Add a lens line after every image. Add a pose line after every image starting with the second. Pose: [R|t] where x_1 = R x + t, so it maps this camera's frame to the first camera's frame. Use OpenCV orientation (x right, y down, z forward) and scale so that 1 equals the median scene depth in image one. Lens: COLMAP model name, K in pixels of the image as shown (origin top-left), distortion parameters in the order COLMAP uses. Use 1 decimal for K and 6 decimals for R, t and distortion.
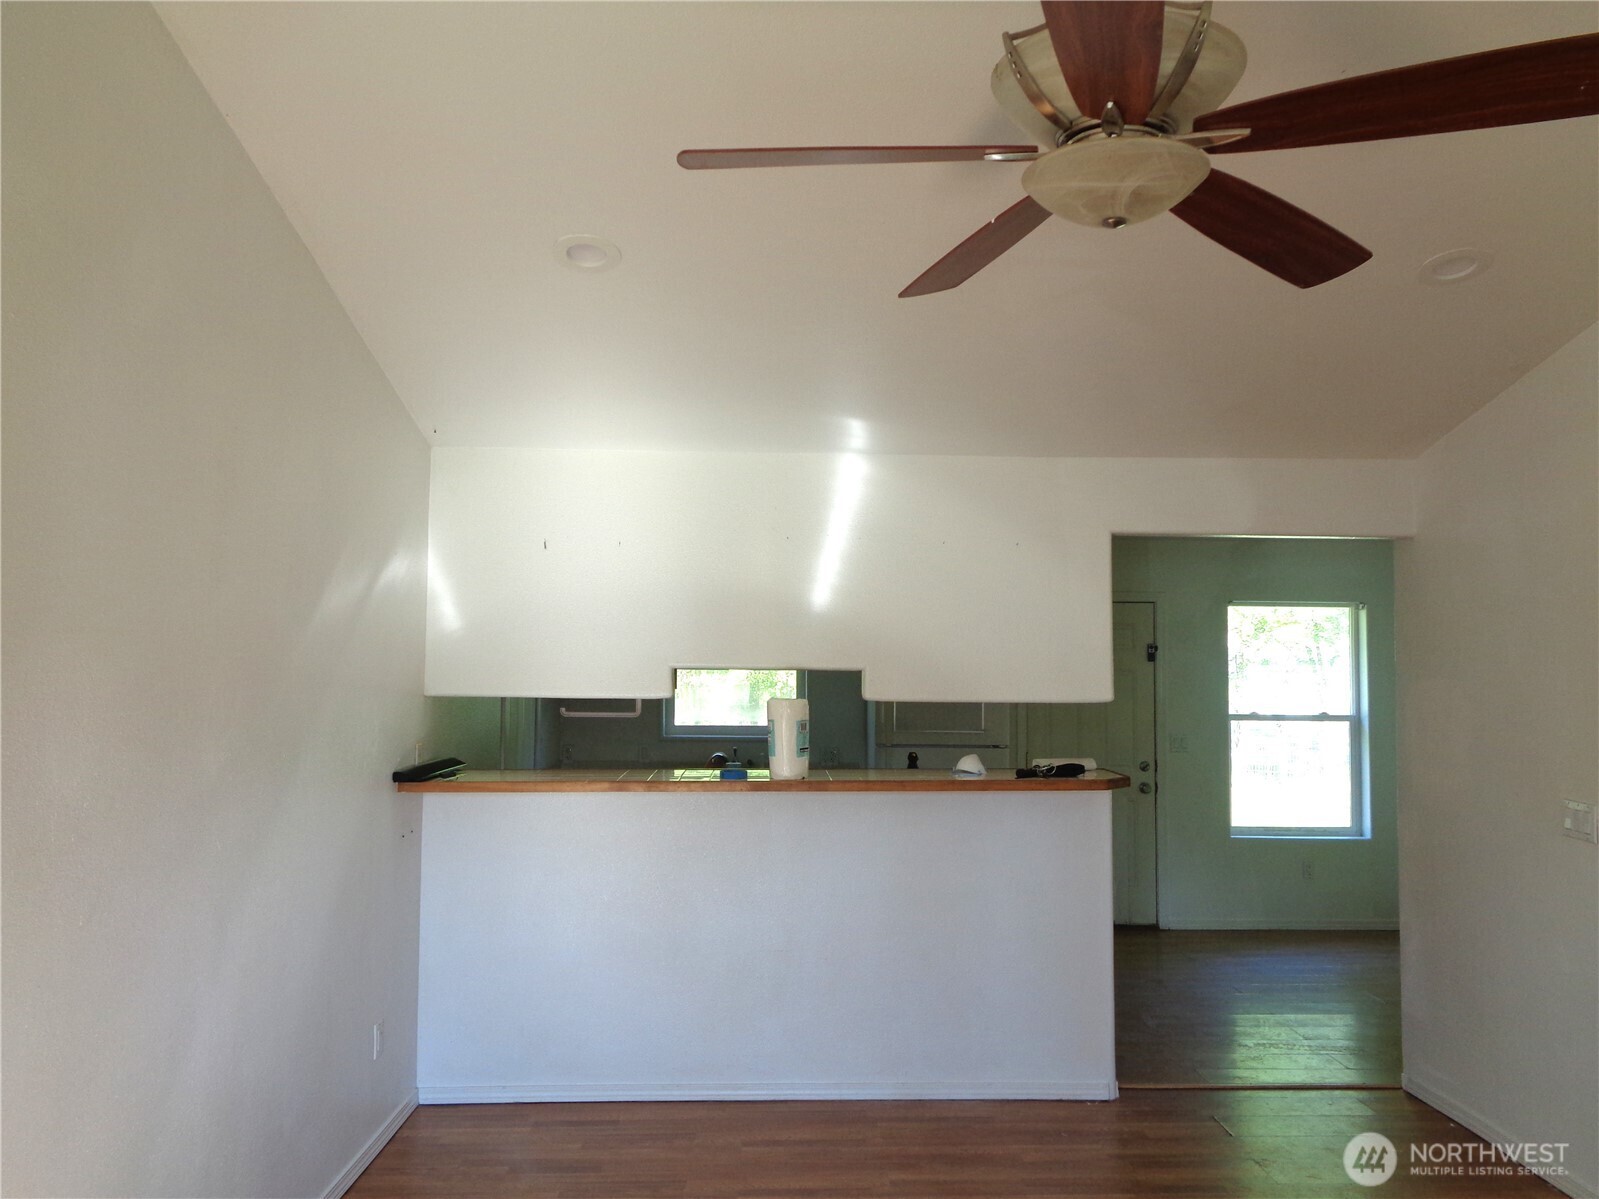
lens RADIAL K [[1163.0, 0, 795.1], [0, 1163.0, 592.9], [0, 0, 1]] dist [-0.002583, 0.003809]
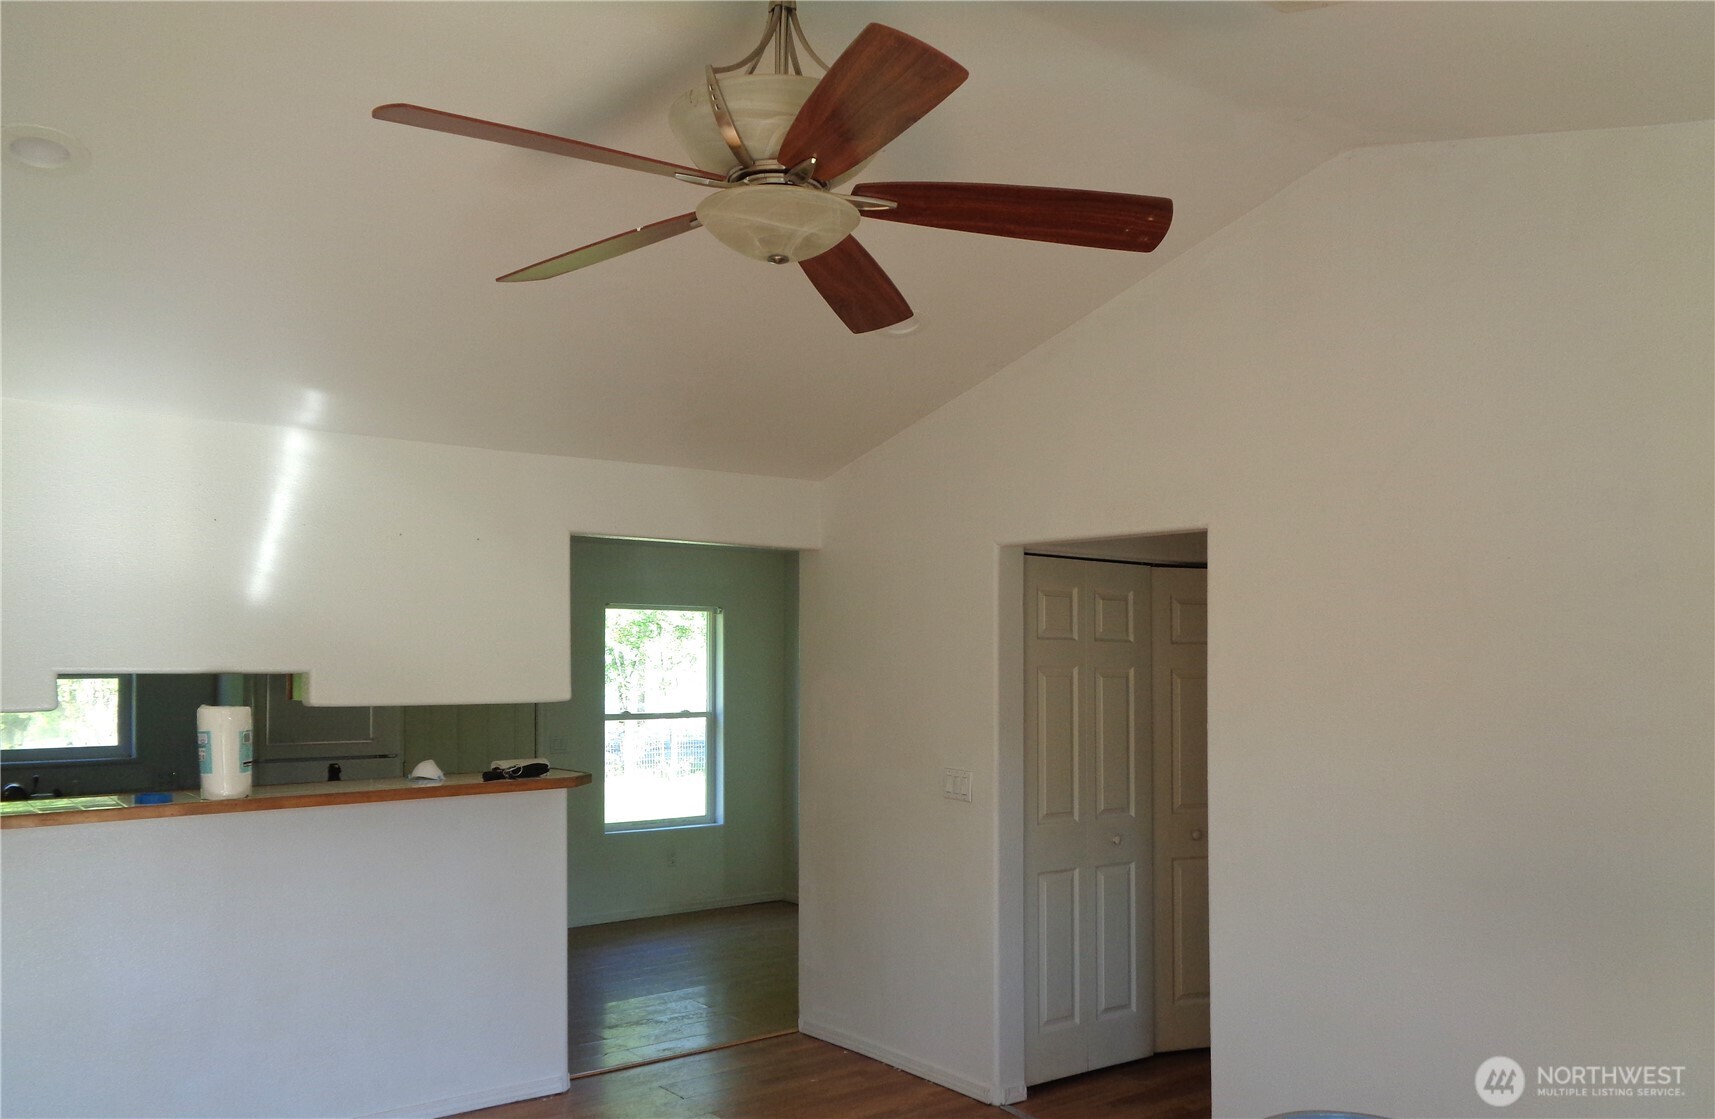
lens RADIAL K [[1244.0, 0, 806.3], [0, 1244.0, 638.8], [0, 0, 1]] dist [0.001248, -0.003982]
pose [[0.832404, 0.002281, 0.554164, -0.146834], [-0.022380, 0.999314, 0.029502, 0.003400], [-0.553717, -0.036960, 0.831884, -0.007217]]
